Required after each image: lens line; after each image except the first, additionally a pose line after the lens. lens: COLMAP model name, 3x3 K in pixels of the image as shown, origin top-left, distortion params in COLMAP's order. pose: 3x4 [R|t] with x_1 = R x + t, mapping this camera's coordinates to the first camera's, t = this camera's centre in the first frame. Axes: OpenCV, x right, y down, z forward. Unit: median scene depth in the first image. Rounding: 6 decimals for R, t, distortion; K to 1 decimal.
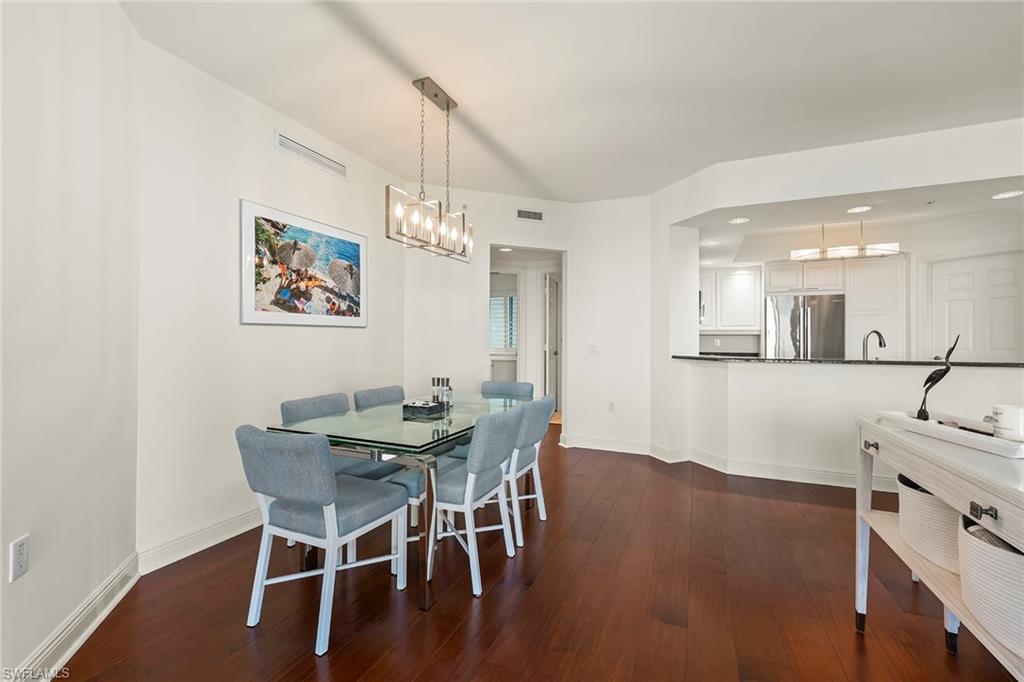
lens RADIAL K [[416.9, 0, 512.0], [0, 416.9, 341.0], [0, 0, 1]] dist [-0.000736, -0.000041]
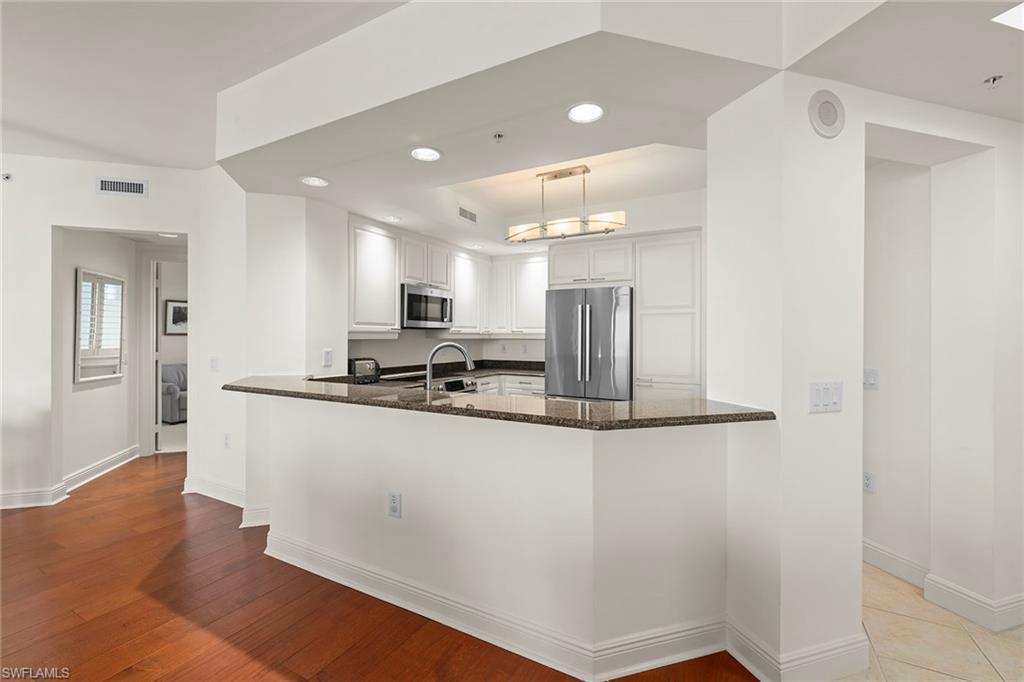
lens RADIAL K [[435.3, 0, 505.1], [0, 435.3, 338.0], [0, 0, 1]] dist [-0.000778, -0.000031]
pose [[0.996554, -0.001343, -0.082934, 1.089590], [0.001749, 0.999987, 0.004821, -0.041210], [0.082927, -0.004950, 0.996543, 0.367294]]
